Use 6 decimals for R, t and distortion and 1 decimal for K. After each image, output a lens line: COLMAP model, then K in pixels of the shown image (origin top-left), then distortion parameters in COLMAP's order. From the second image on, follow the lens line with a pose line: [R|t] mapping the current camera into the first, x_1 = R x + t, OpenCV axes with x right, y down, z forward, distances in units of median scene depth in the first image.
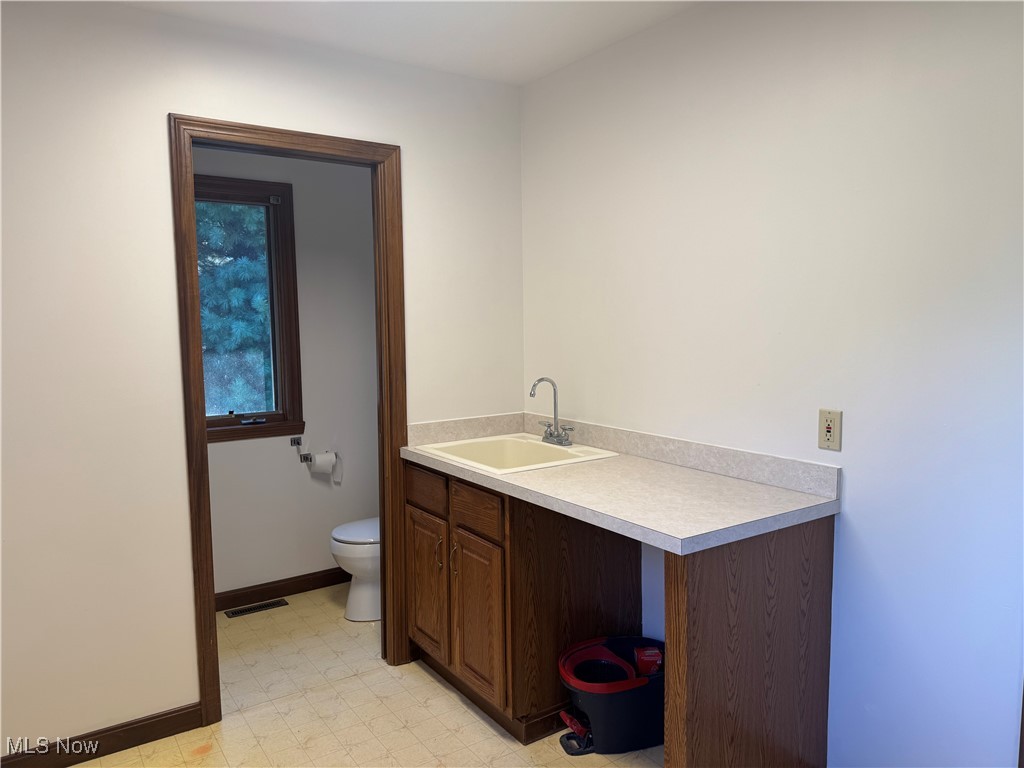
lens RADIAL K [[717.6, 0, 512.0], [0, 717.6, 384.0], [0, 0, 1]] dist [0.120371, -0.210984]
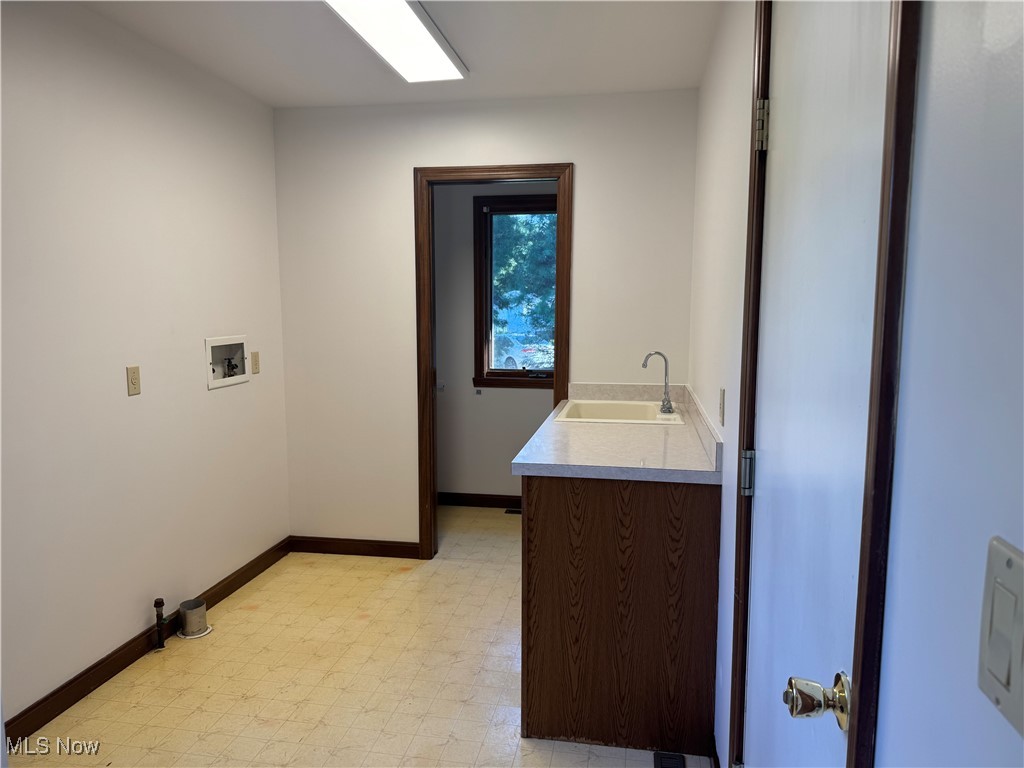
lens RADIAL K [[717.6, 0, 512.0], [0, 717.6, 384.0], [0, 0, 1]] dist [0.120371, -0.210984]
pose [[0.707716, 0.091439, -0.700555, 0.975255], [-0.075750, 0.995694, 0.053437, -0.002191], [0.702425, 0.015249, 0.711595, 0.037738]]
